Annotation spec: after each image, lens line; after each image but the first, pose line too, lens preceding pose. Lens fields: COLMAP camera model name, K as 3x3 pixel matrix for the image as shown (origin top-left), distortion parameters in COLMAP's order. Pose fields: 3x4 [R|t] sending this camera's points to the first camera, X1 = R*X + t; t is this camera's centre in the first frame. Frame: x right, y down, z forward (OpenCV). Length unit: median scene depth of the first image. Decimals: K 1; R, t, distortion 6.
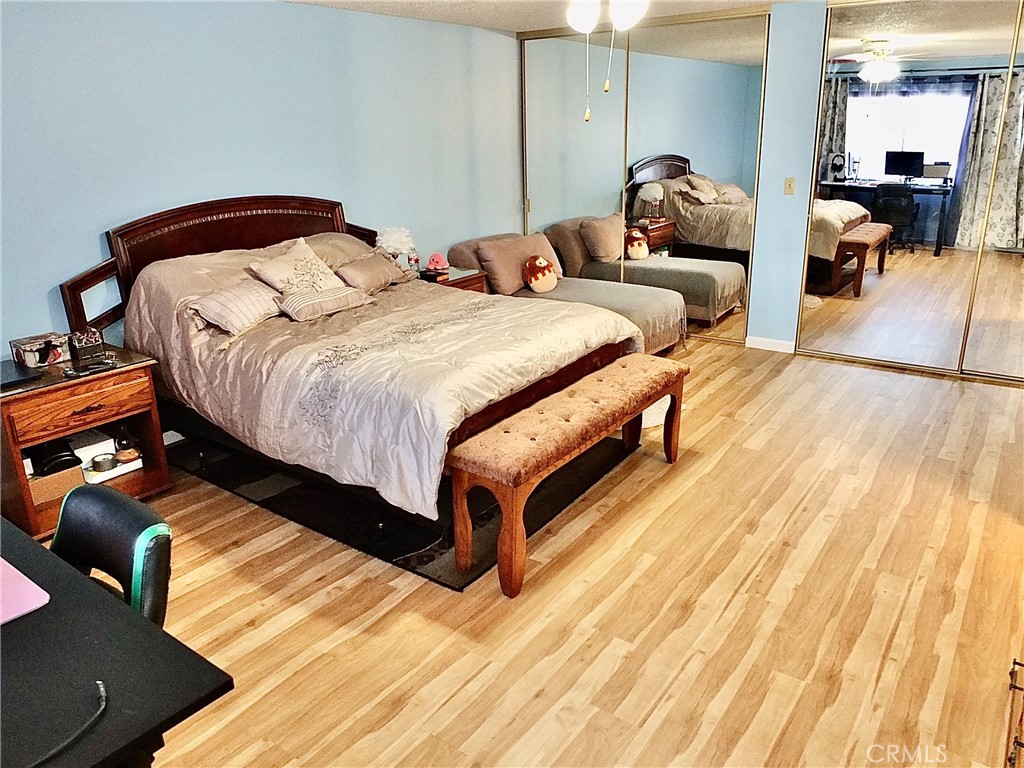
lens RADIAL K [[704.0, 0, 517.1], [0, 704.0, 390.1], [0, 0, 1]] dist [-0.033931, 0.003120]
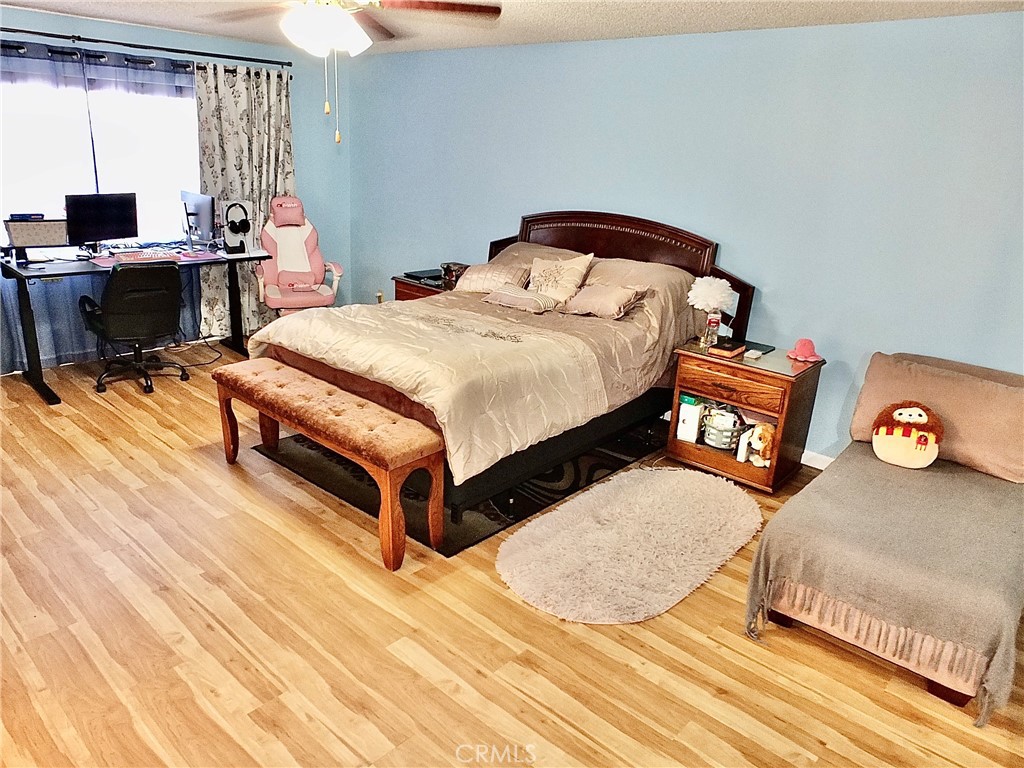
lens RADIAL K [[704.0, 0, 517.1], [0, 704.0, 390.1], [0, 0, 1]] dist [-0.033931, 0.003120]
pose [[-0.084575, 0.338205, -0.937264, 1.199834], [-0.405678, 0.847457, 0.342405, -0.541889], [0.910095, 0.409187, 0.065529, 1.348171]]
